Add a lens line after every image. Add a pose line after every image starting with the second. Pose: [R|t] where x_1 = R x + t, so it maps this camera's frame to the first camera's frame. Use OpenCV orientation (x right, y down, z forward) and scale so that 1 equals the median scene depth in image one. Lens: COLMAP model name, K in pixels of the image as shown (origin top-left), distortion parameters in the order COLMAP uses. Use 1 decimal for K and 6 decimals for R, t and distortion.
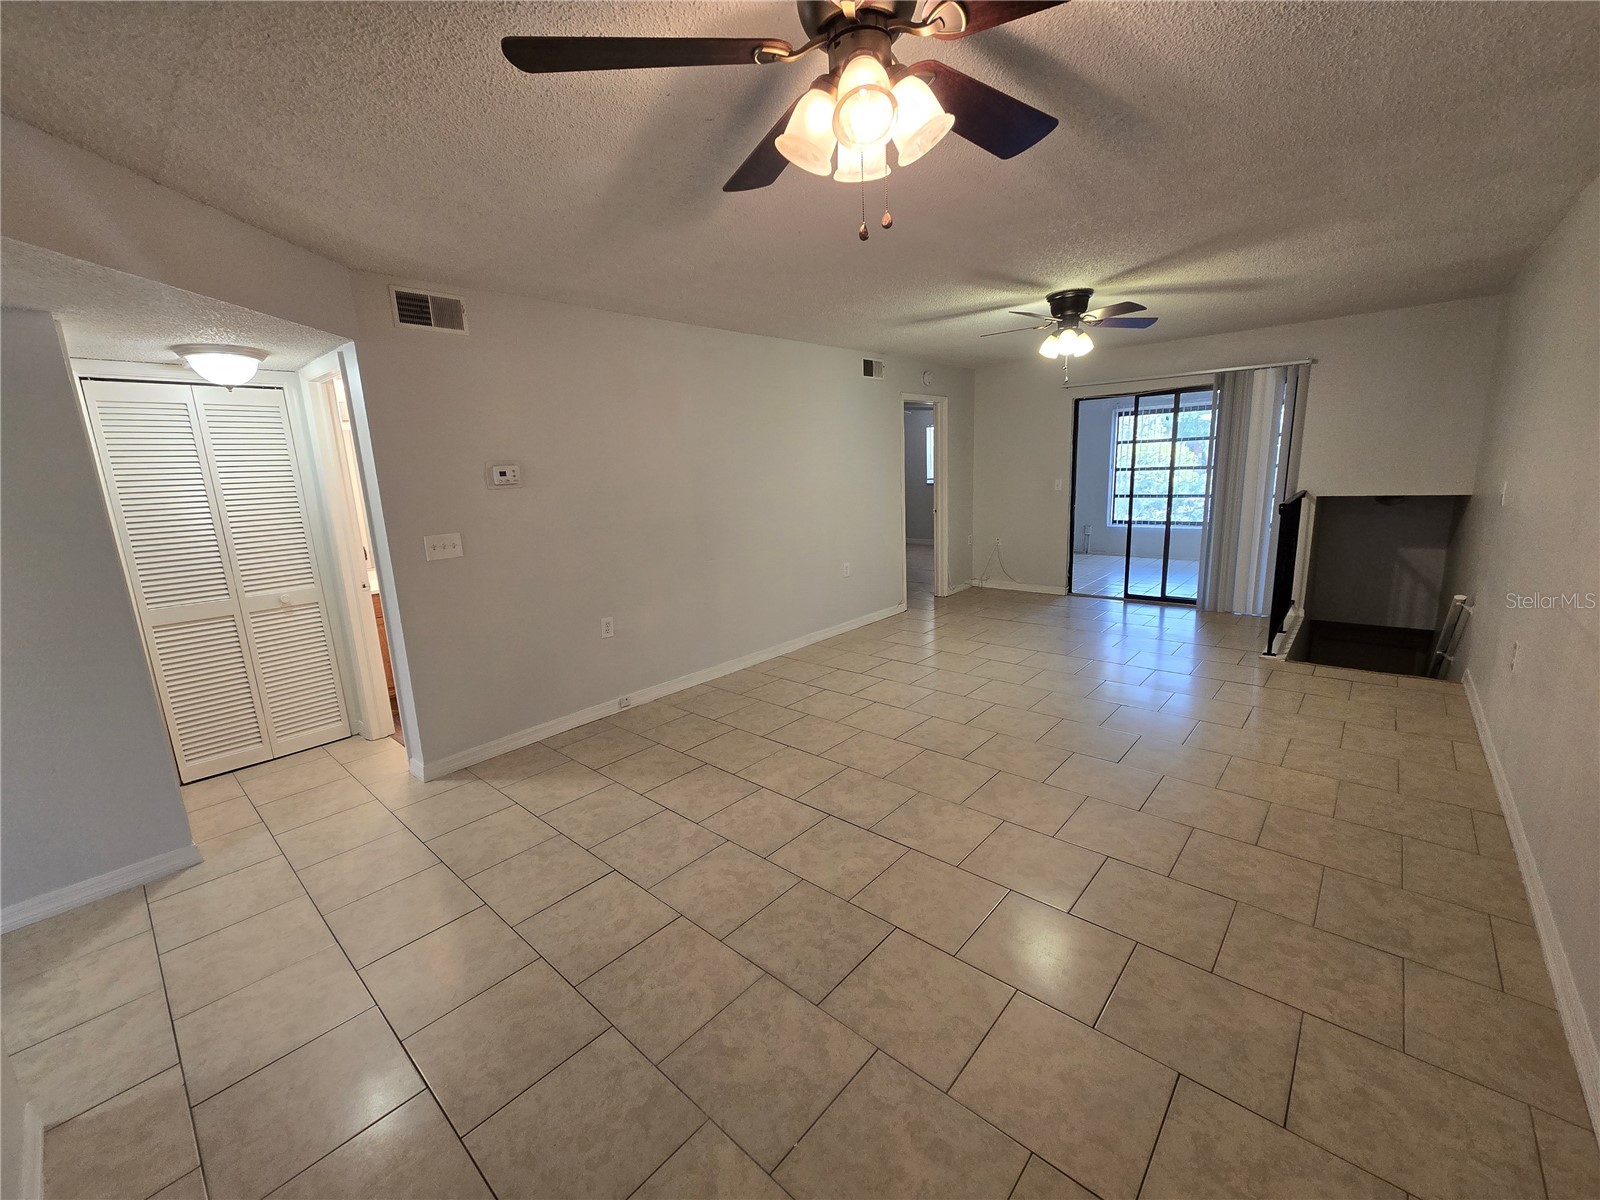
lens RADIAL K [[652.8, 0, 789.7], [0, 652.8, 593.8], [0, 0, 1]] dist [-0.000688, 0.001501]
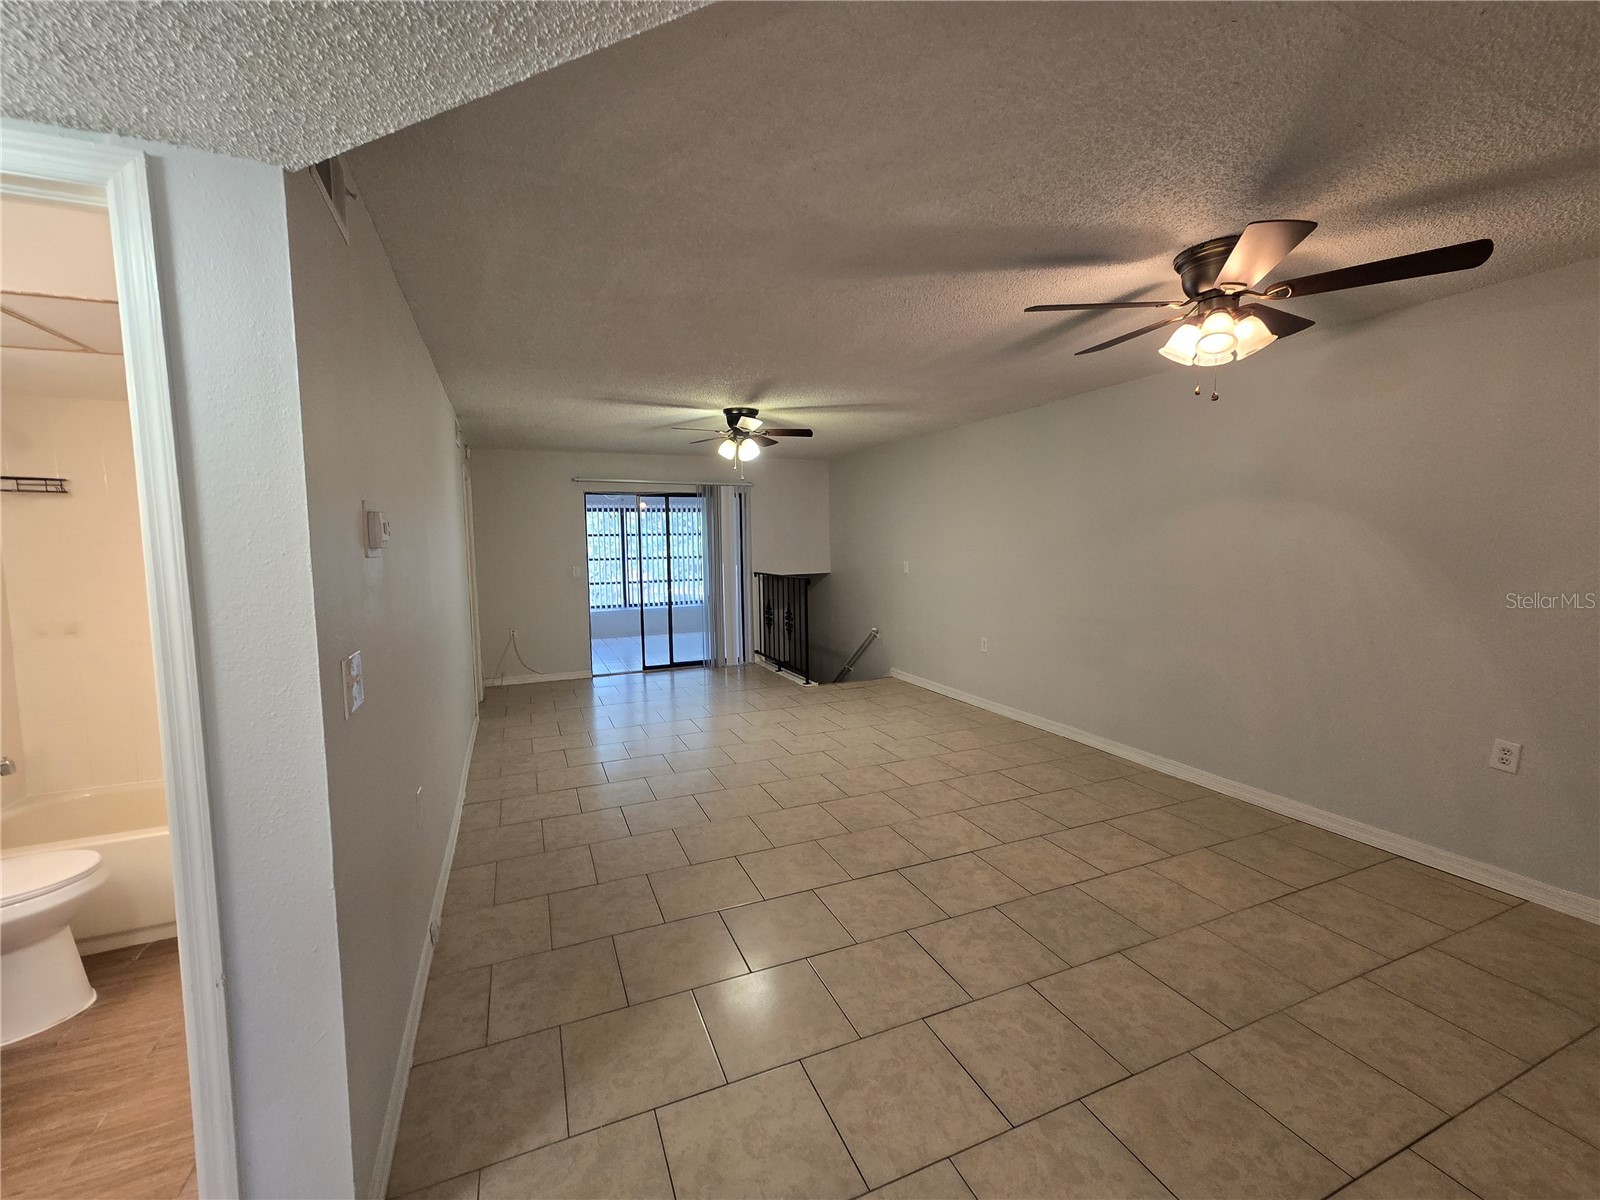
lens RADIAL K [[652.8, 0, 792.8], [0, 652.8, 599.4], [0, 0, 1]] dist [-0.000688, 0.001501]
pose [[0.433545, -0.044780, 0.900019, -0.872086], [0.172504, 0.984418, -0.034117, -0.070288], [-0.884467, 0.170048, 0.434514, 0.594598]]
